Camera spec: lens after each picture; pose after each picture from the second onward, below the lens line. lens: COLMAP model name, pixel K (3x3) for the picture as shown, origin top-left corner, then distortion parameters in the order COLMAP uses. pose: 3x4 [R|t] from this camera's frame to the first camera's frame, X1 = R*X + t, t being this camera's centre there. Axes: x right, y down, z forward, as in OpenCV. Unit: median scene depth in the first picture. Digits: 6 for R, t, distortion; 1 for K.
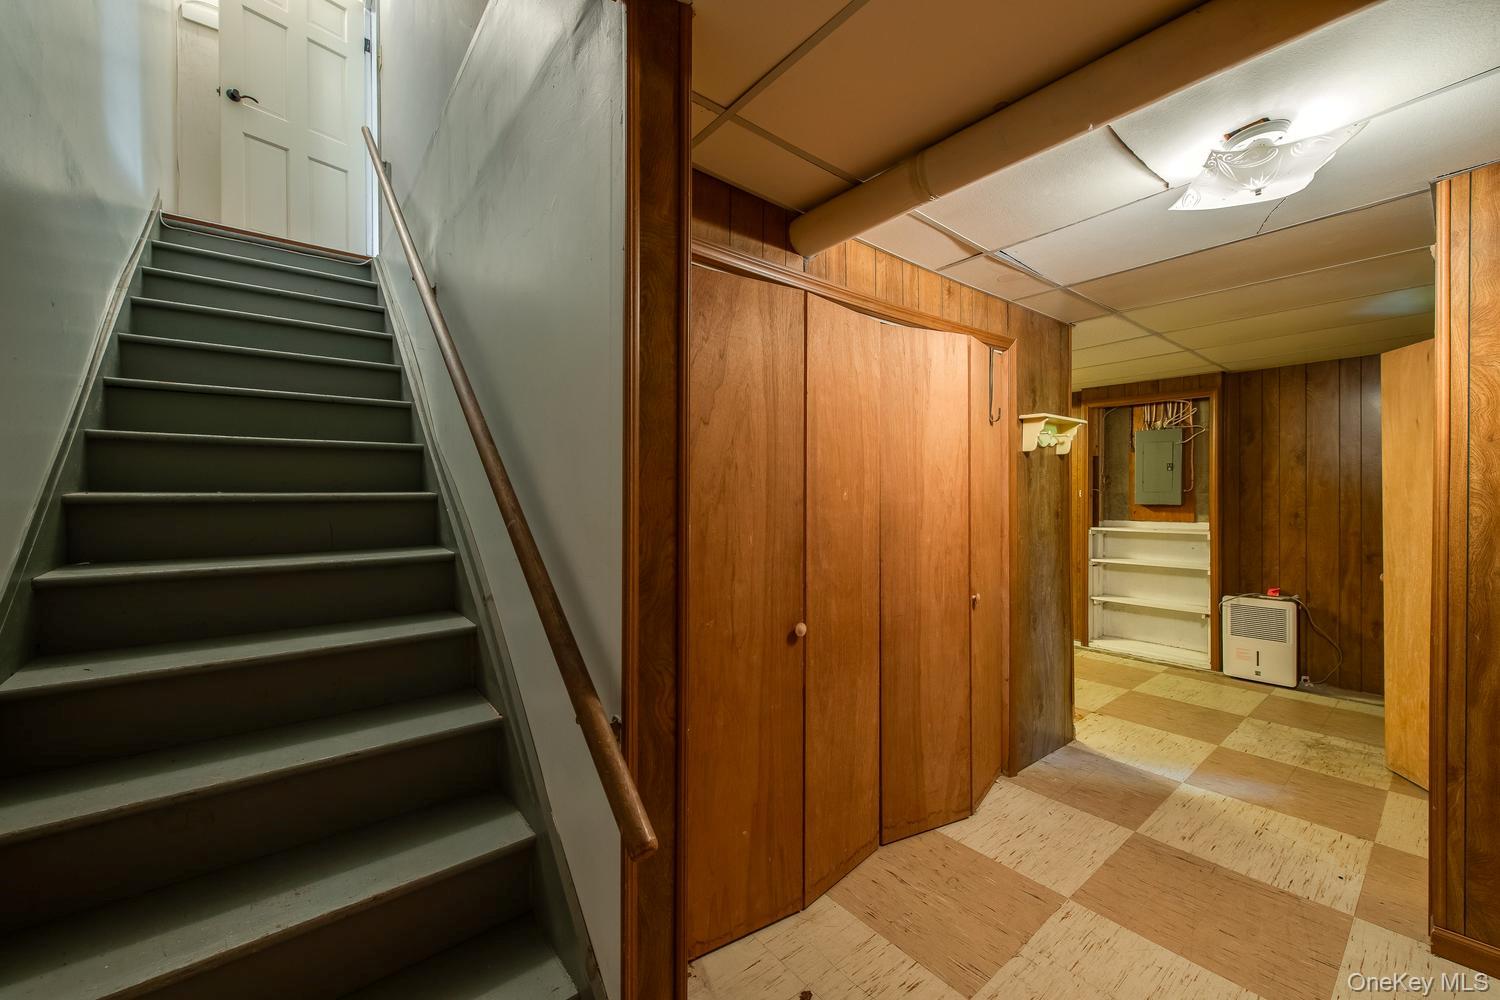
lens RADIAL K [[587.3, 0, 750.0], [0, 587.3, 496.2], [0, 0, 1]] dist [0.006867, -0.001606]
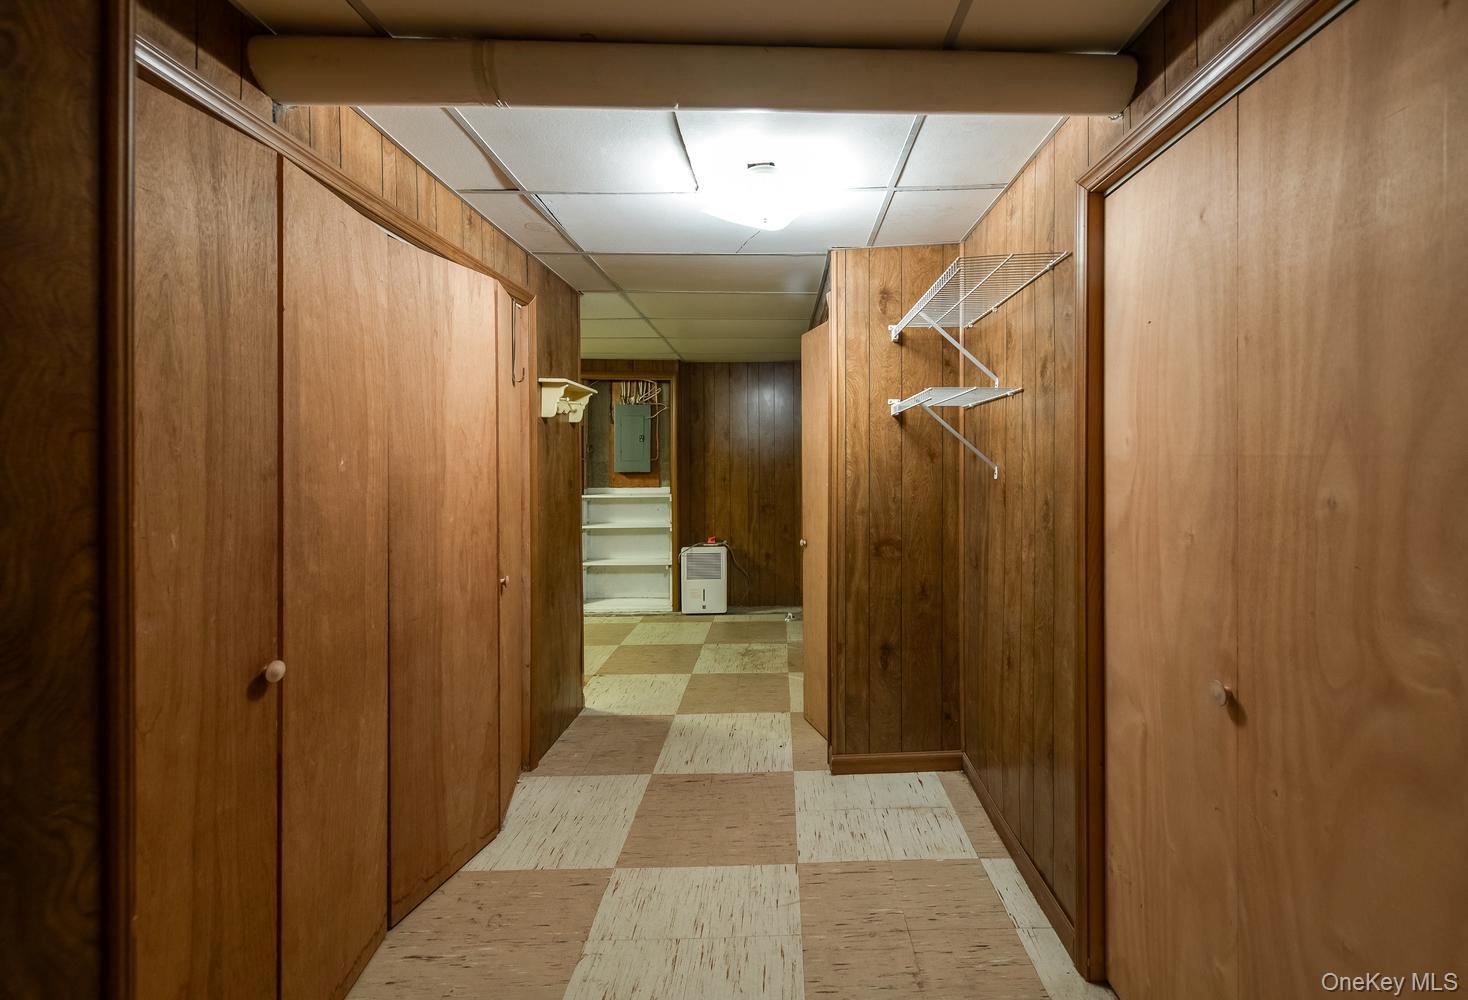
lens RADIAL K [[617.9, 0, 796.0], [0, 617.9, 463.9], [0, 0, 1]] dist [0.011281, -0.003921]
pose [[0.607390, -0.003652, 0.794395, -0.096355], [0.005654, 0.999984, 0.000274, 0.000655], [-0.794383, 0.004325, 0.607401, 0.107031]]
